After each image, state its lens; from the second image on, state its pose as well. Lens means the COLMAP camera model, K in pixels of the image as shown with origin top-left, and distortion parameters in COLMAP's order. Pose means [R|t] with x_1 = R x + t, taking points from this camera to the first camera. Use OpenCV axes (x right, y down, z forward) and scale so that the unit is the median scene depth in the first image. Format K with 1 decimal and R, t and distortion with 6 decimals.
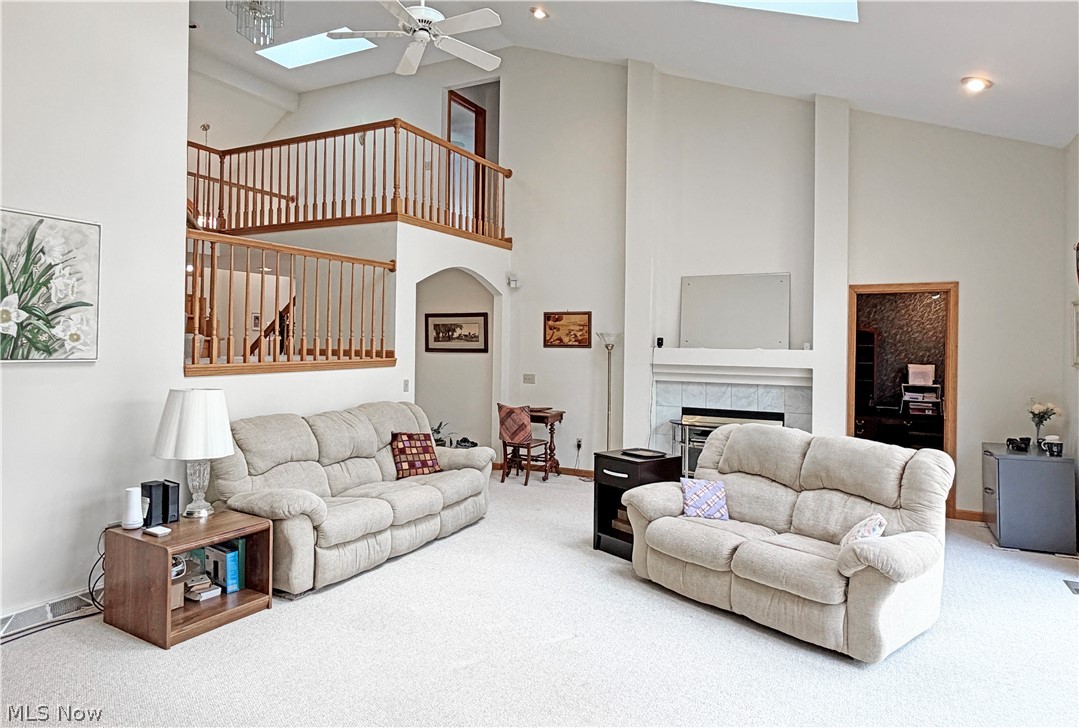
lens RADIAL K [[656.2, 0, 539.0], [0, 656.2, 329.9], [0, 0, 1]] dist [0.001454, -0.000342]
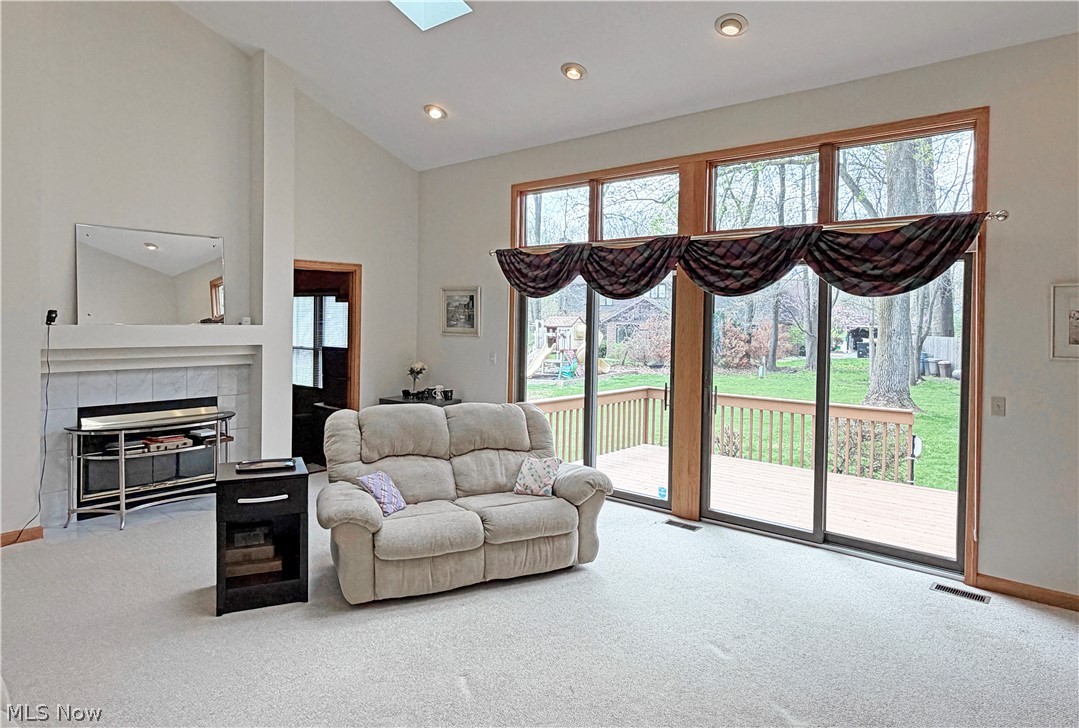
lens RADIAL K [[656.2, 0, 539.0], [0, 656.2, 329.9], [0, 0, 1]] dist [0.001454, -0.000342]
pose [[0.231135, -0.027905, 0.972521, -0.698543], [-0.028352, 0.998971, 0.035402, -0.011702], [-0.972508, -0.035756, 0.230106, 0.692331]]
